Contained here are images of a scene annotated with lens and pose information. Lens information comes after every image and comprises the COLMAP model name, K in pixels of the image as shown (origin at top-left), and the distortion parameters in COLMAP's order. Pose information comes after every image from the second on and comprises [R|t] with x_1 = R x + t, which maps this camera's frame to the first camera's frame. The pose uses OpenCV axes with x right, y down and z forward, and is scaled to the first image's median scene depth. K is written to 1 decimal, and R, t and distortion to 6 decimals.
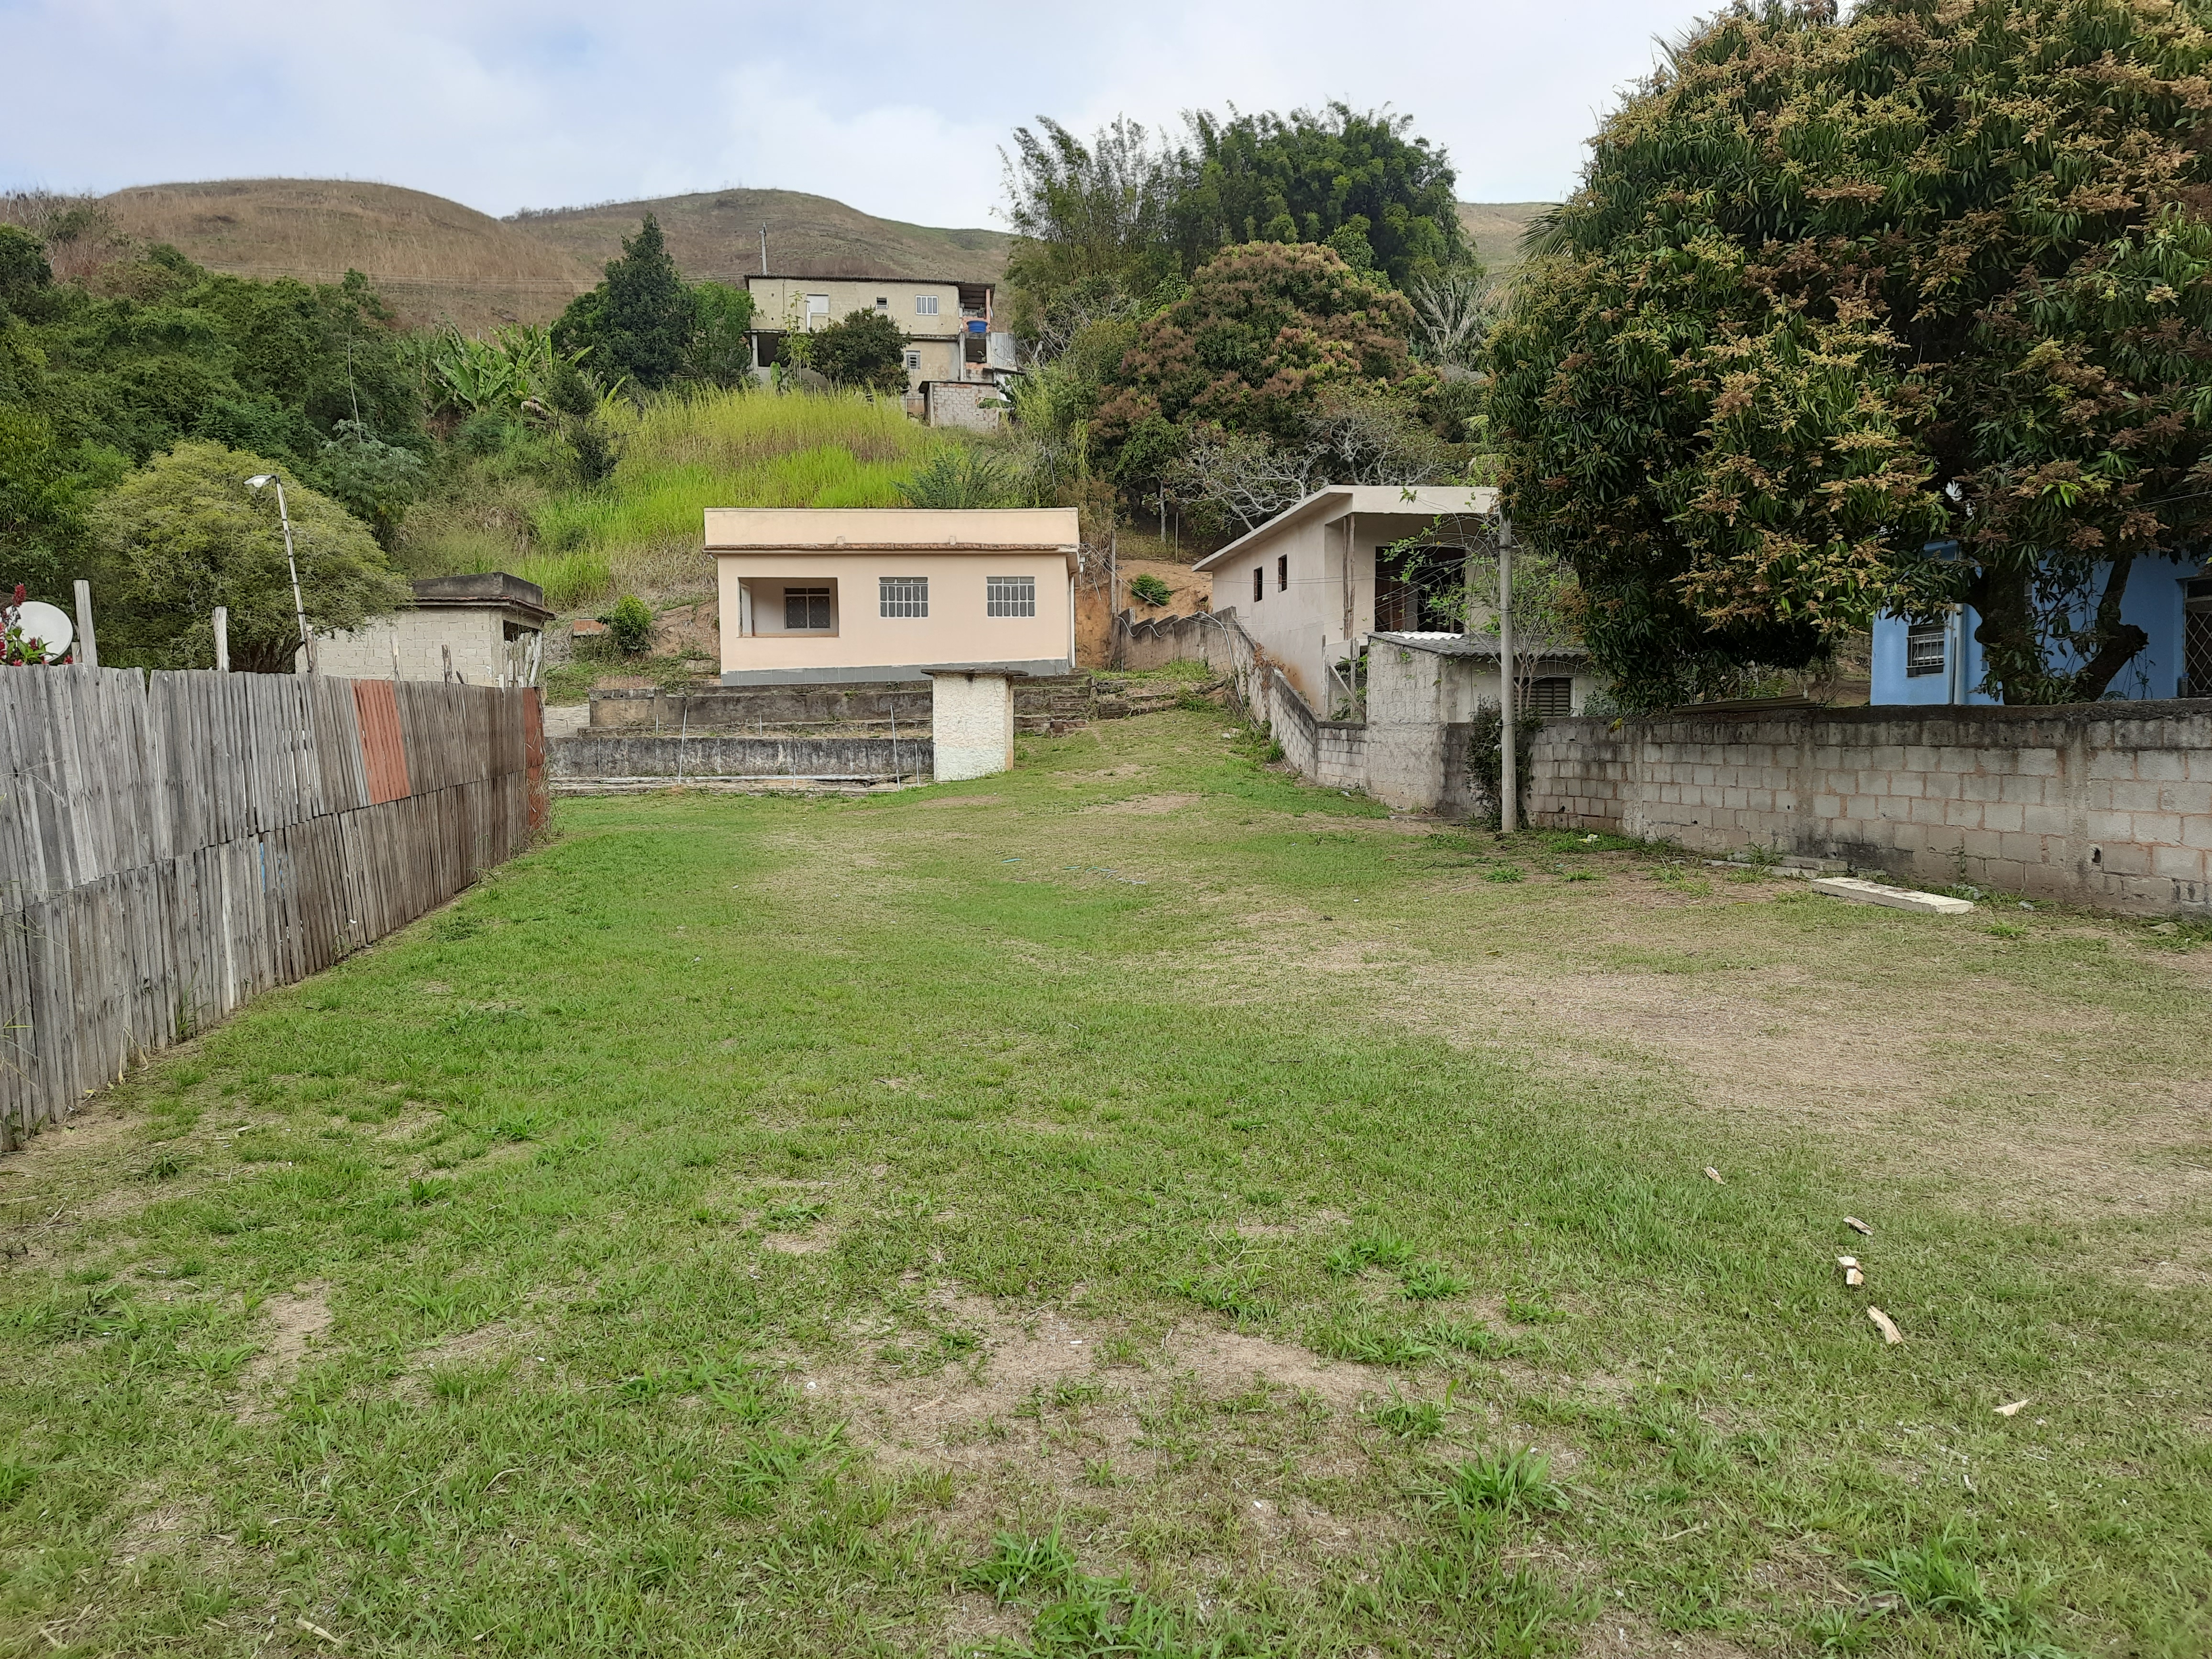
lens RADIAL K [[1552.8, 0, 1155.1], [0, 1552.8, 858.6], [0, 0, 1]] dist [0.083597, -0.088789]
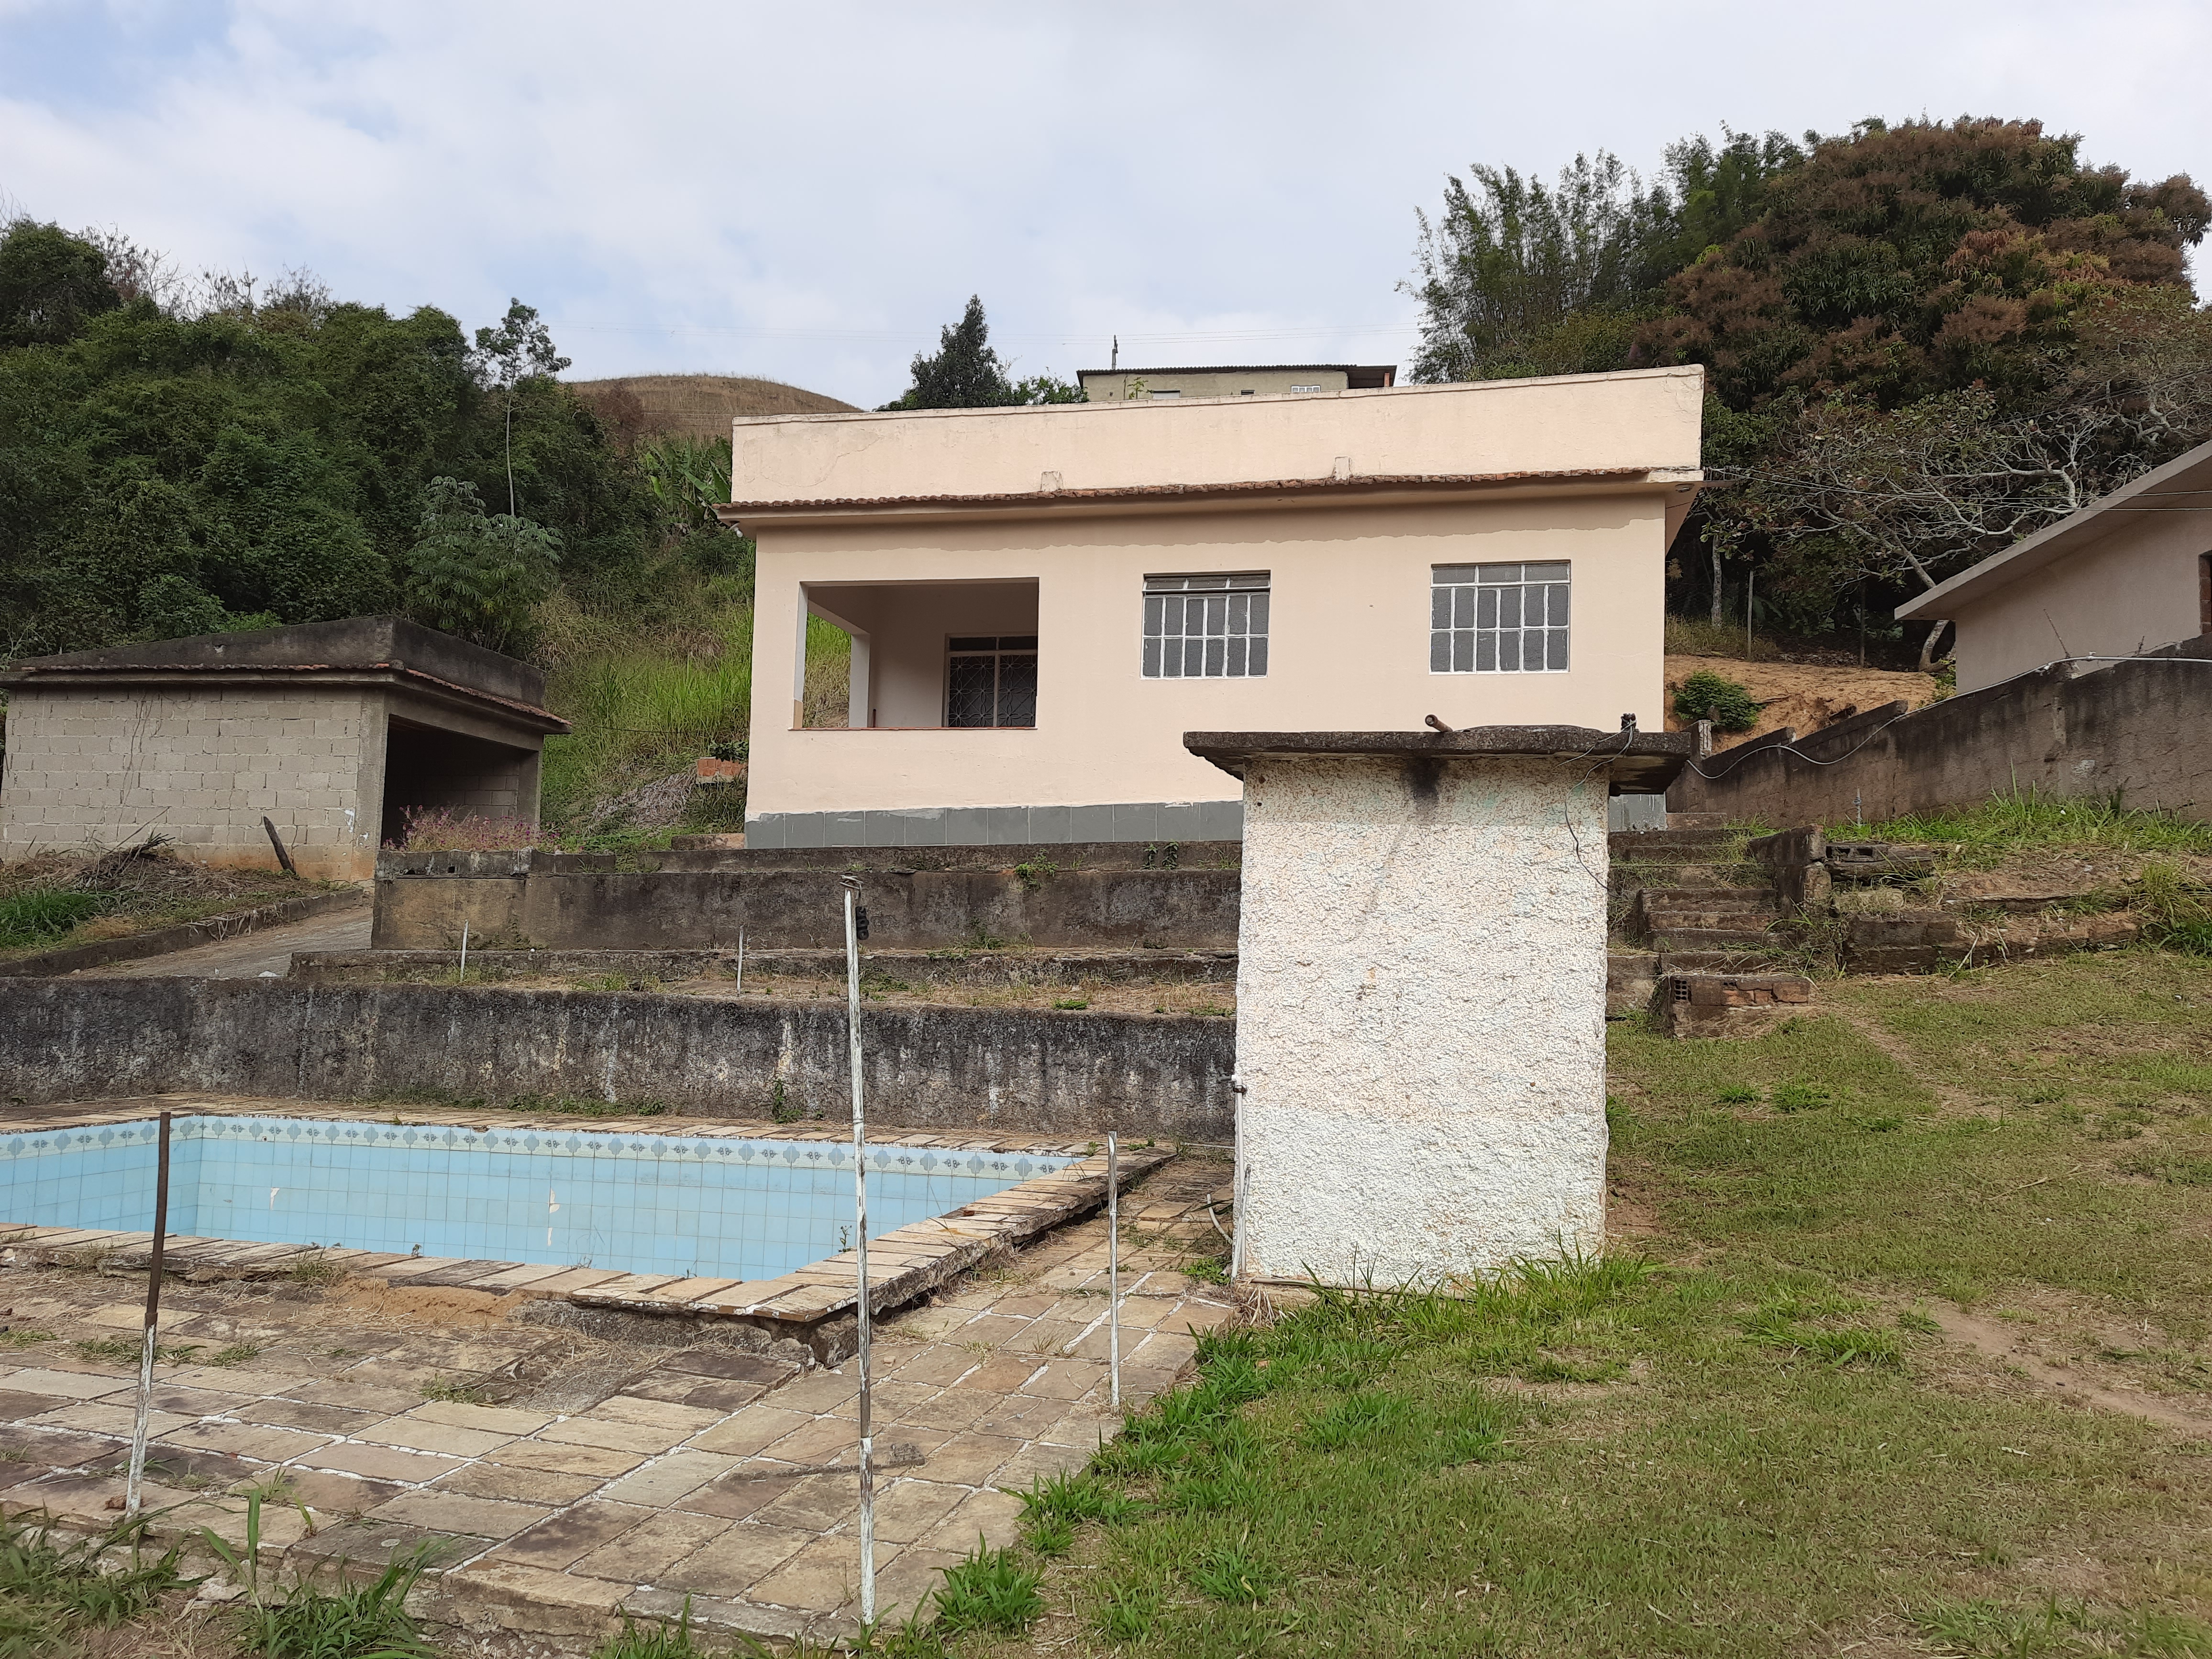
lens RADIAL K [[1563.4, 0, 1106.4], [0, 1563.4, 844.0], [0, 0, 1]] dist [0.190949, -0.194100]
pose [[0.966172, 0.014575, -0.257485, -0.142371], [-0.051283, 0.989321, -0.136431, -0.103037], [0.252747, 0.145021, 0.956602, 1.060899]]
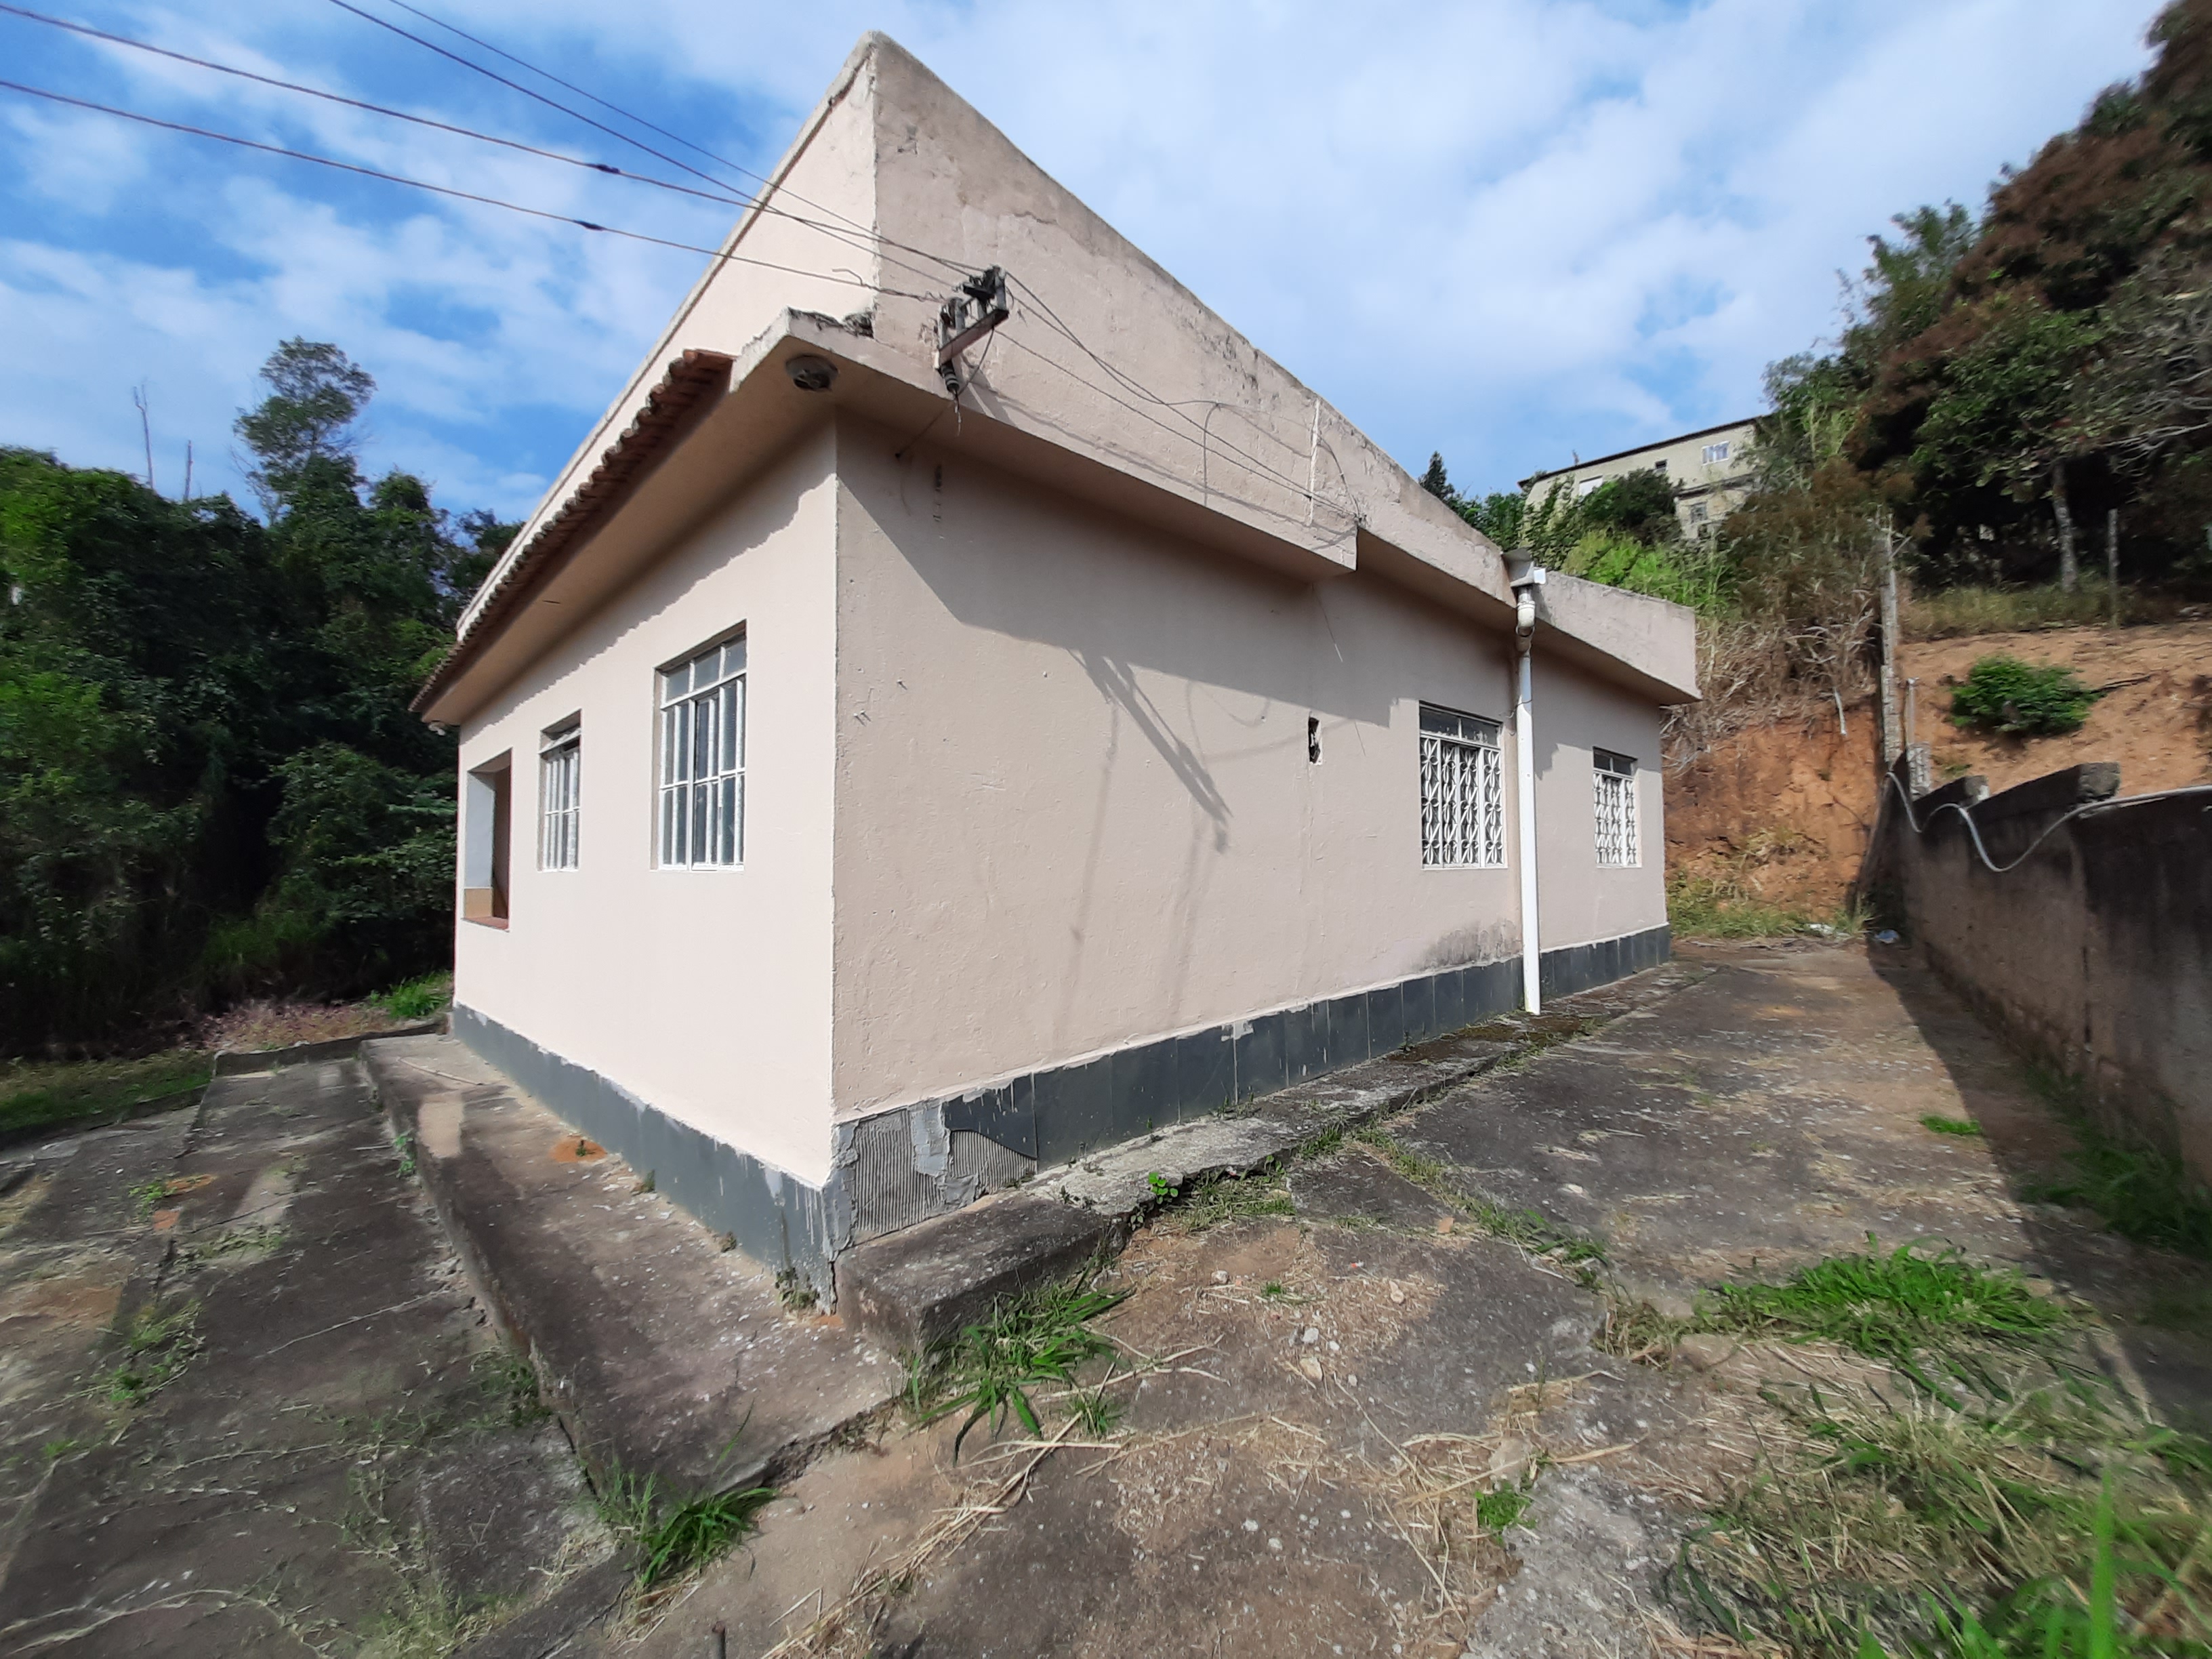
lens RADIAL K [[873.9, 0, 1134.4], [0, 873.9, 836.9], [0, 0, 1]] dist [0.001068, -0.000021]
pose [[0.662084, -0.021831, -0.749111, 0.035081], [-0.053299, 0.995673, -0.076123, -0.260731], [0.747532, 0.090326, 0.658056, 1.653051]]
